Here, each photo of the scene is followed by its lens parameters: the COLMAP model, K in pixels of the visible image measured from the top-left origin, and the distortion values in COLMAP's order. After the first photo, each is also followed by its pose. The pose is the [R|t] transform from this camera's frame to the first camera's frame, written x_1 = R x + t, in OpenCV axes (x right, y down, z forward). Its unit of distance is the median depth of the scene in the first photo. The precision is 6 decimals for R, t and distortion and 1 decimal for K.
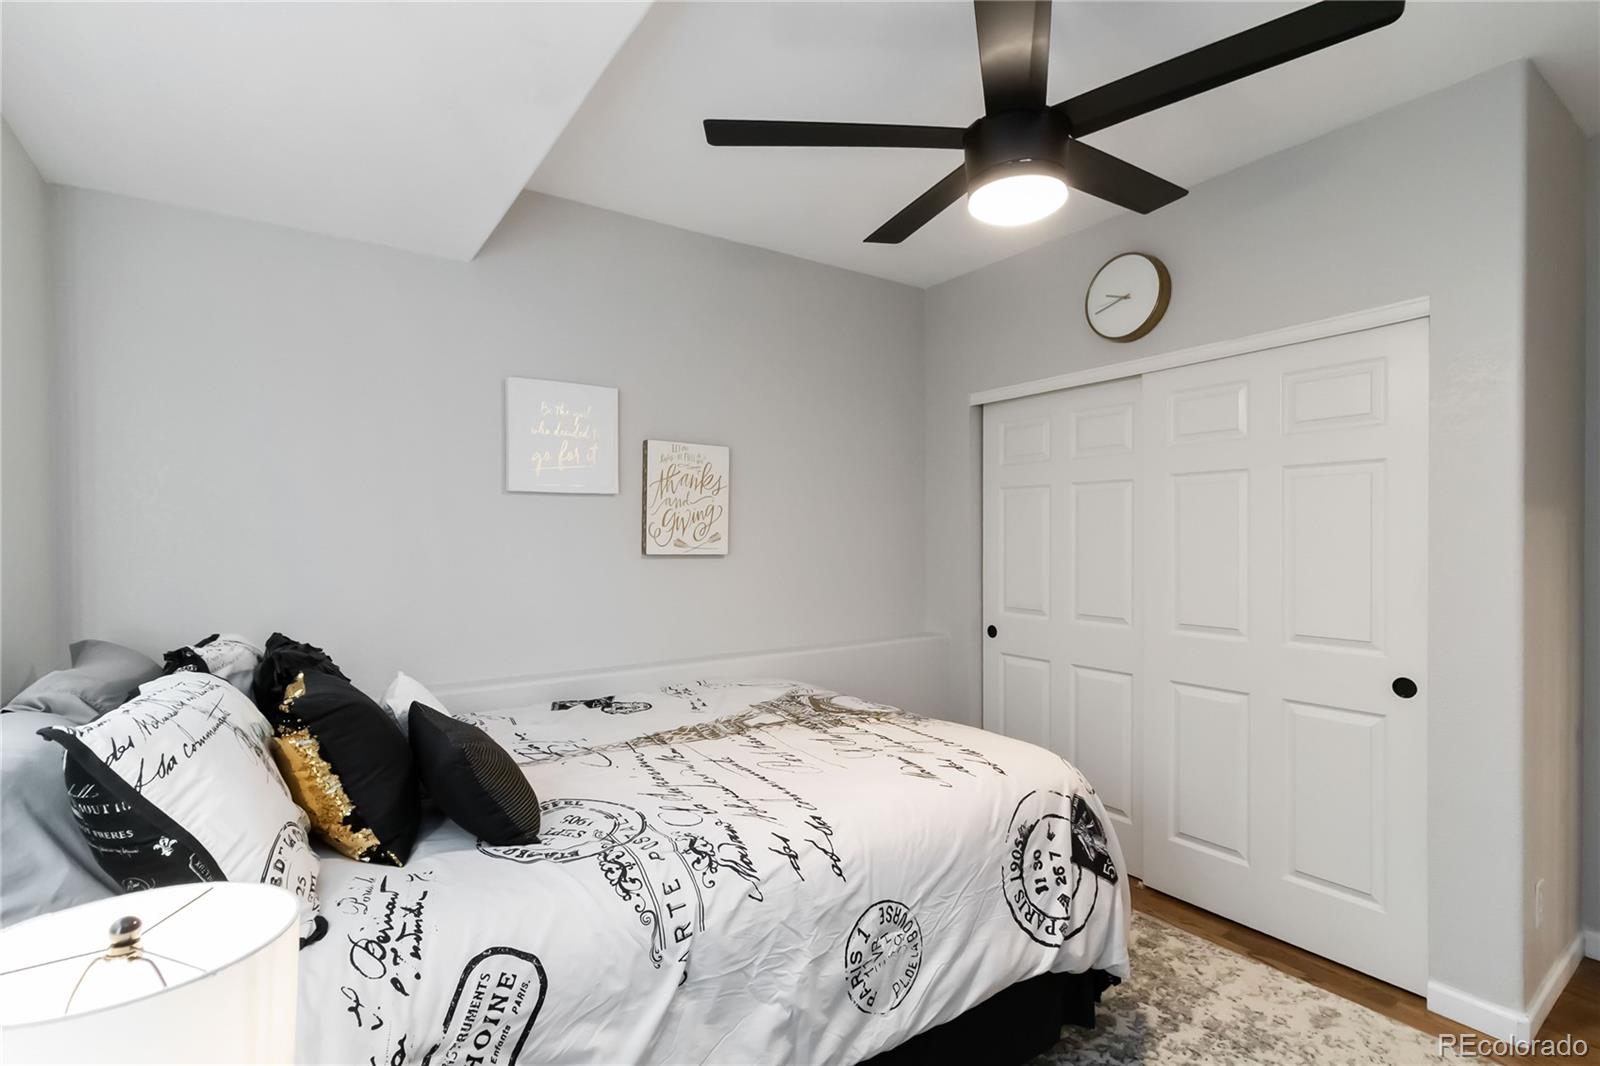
lens RADIAL K [[757.2, 0, 822.3], [0, 757.2, 545.3], [0, 0, 1]] dist [-0.000857, 0.000098]
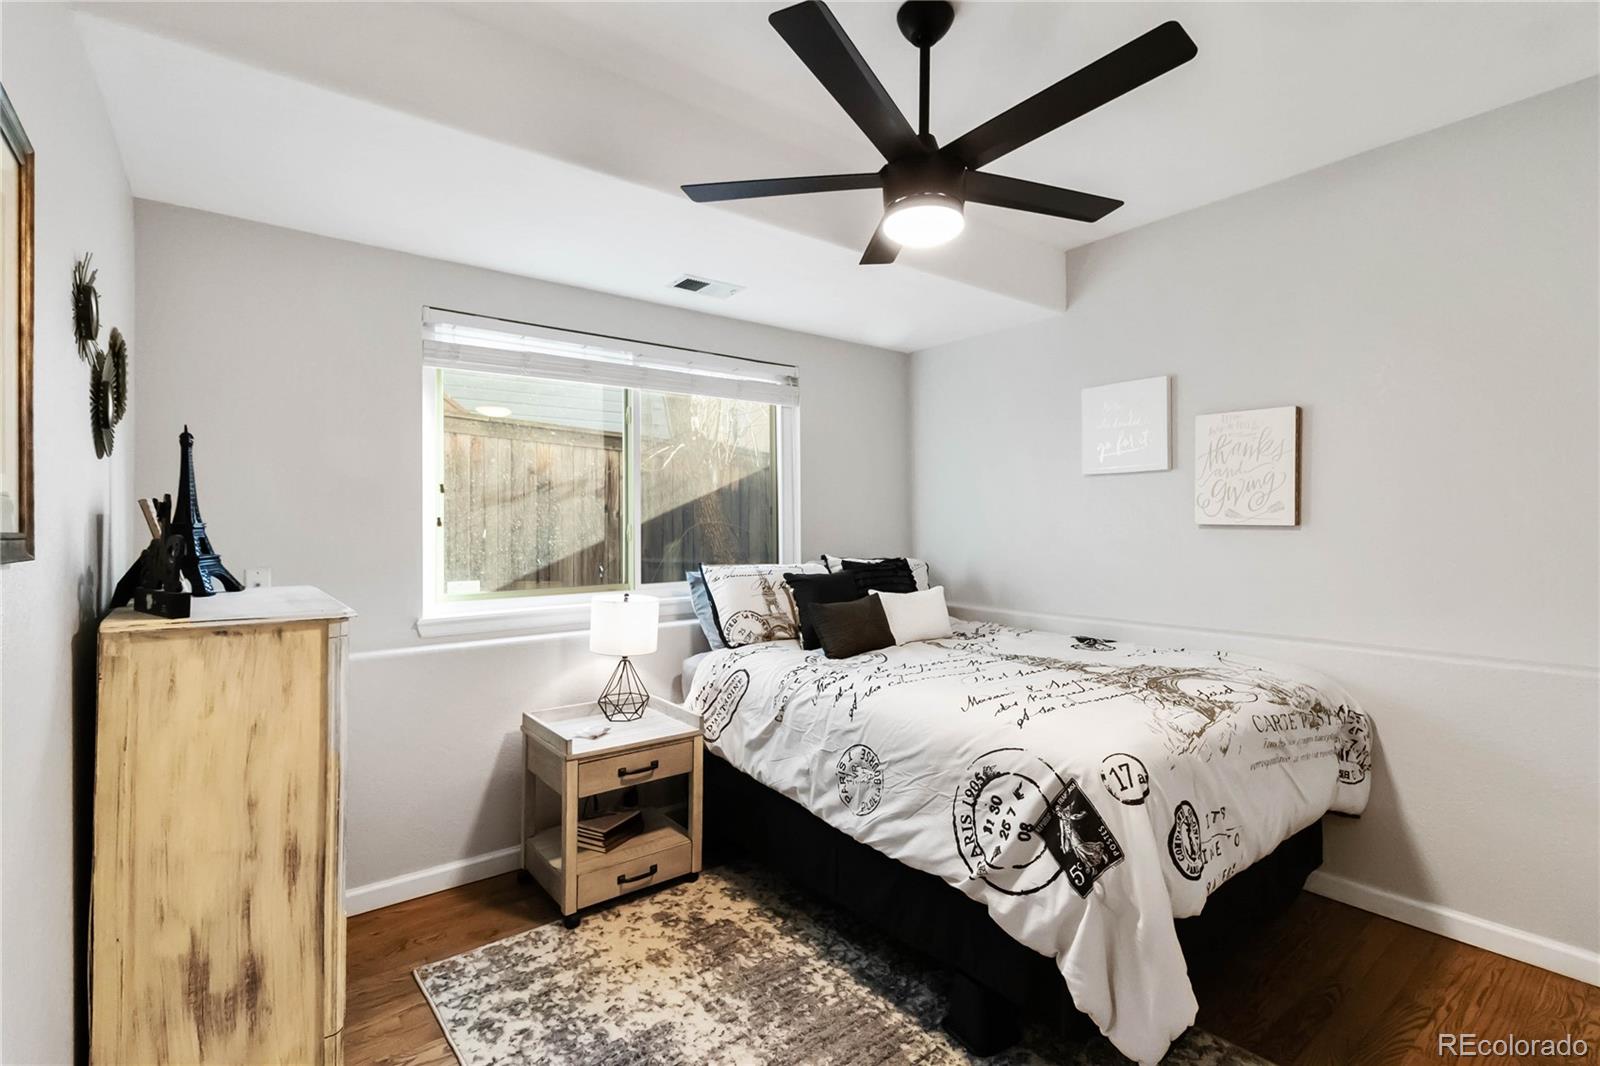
lens RADIAL K [[749.5, 0, 813.1], [0, 749.5, 532.5], [0, 0, 1]] dist [0.004147, -0.000090]
pose [[0.048529, 0.011650, -0.998754, 1.312158], [-0.005908, 0.999918, 0.011377, 0.024478], [0.998804, 0.005349, 0.048594, 0.691162]]
